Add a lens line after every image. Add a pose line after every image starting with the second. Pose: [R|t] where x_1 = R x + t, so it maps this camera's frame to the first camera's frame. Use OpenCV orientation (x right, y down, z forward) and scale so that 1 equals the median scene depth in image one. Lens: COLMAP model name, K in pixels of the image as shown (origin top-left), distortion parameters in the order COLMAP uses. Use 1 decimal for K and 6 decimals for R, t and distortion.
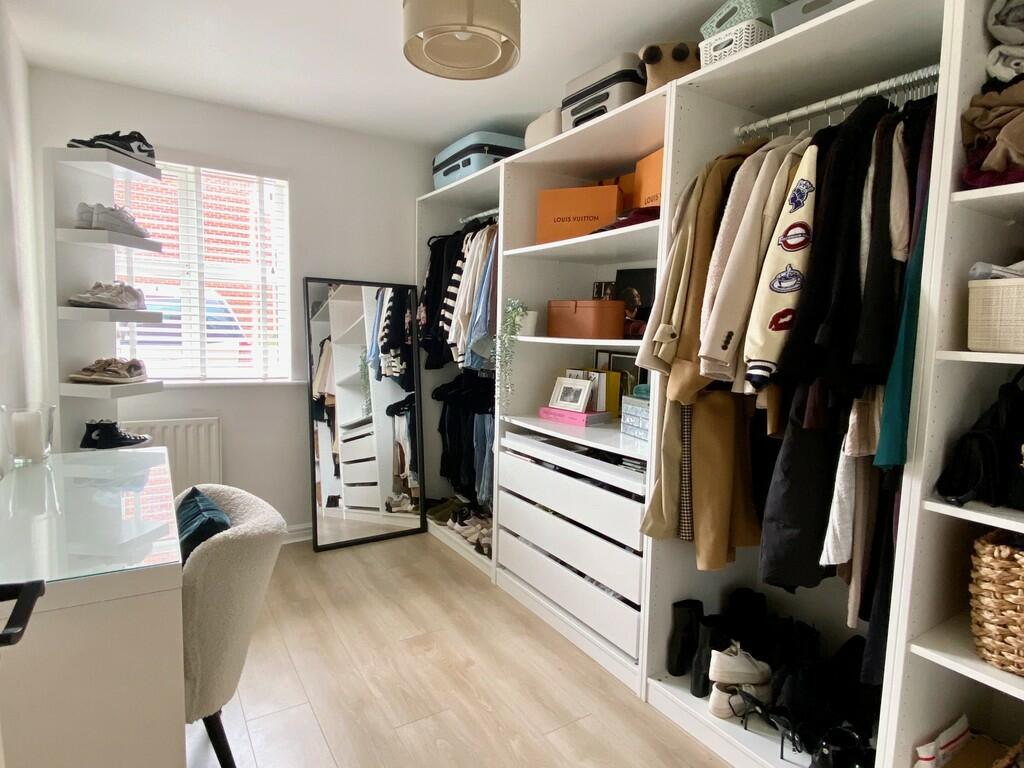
lens RADIAL K [[559.6, 0, 512.0], [0, 559.6, 384.0], [0, 0, 1]] dist [0.047362, -0.076567]
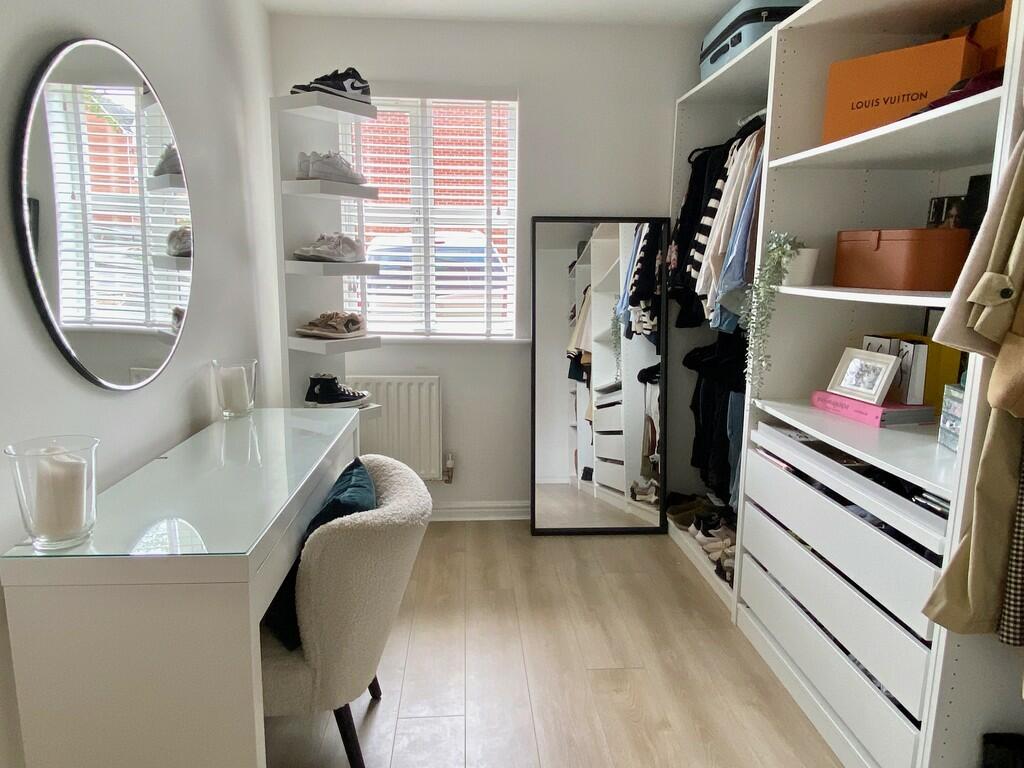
lens RADIAL K [[658.4, 0, 512.0], [0, 658.4, 384.0], [0, 0, 1]] dist [0.061786, -0.112596]
pose [[0.875311, 0.064652, -0.479219, 0.107029], [-0.027765, 0.996107, 0.083671, -0.022397], [0.482763, -0.059932, 0.873698, 0.109644]]
